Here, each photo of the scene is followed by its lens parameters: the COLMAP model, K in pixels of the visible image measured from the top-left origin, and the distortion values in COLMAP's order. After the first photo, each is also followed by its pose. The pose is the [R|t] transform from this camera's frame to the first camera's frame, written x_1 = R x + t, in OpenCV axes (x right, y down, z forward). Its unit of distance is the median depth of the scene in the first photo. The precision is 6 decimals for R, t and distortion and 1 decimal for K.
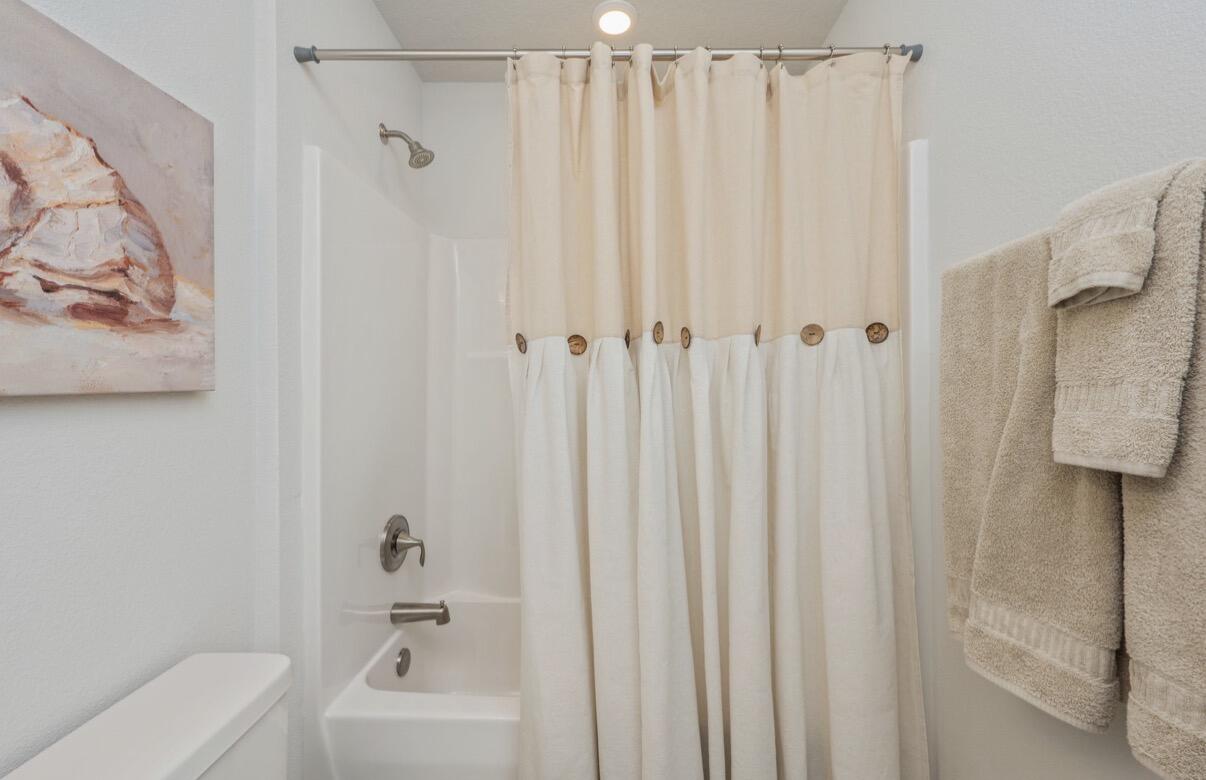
lens RADIAL K [[565.2, 0, 664.9], [0, 565.2, 390.7], [0, 0, 1]] dist [0.002310, 0.000945]
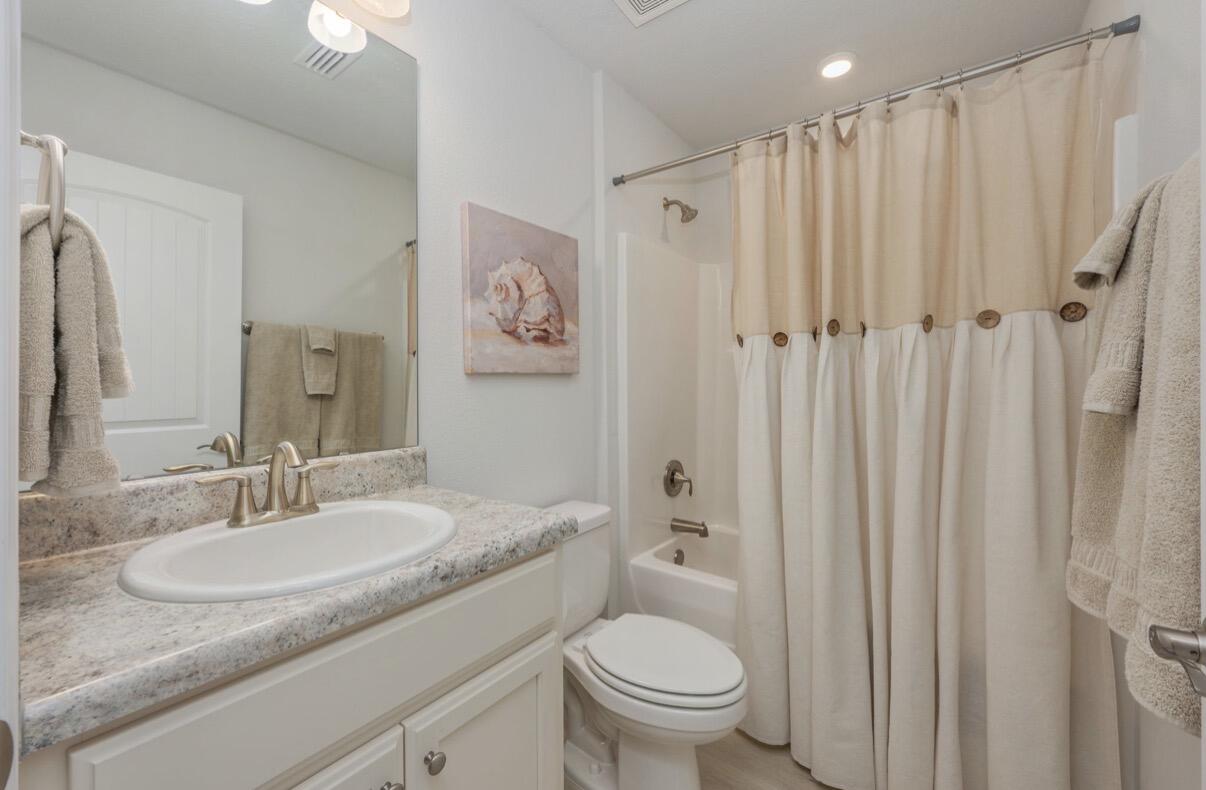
lens RADIAL K [[473.1, 0, 603.0], [0, 473.1, 395.0], [0, 0, 1]] dist [0.001258, -0.000246]
pose [[0.814340, 0.011205, -0.580280, 0.199706], [0.007130, 0.999545, 0.029307, 0.022563], [0.580345, -0.028003, 0.813889, -0.257208]]
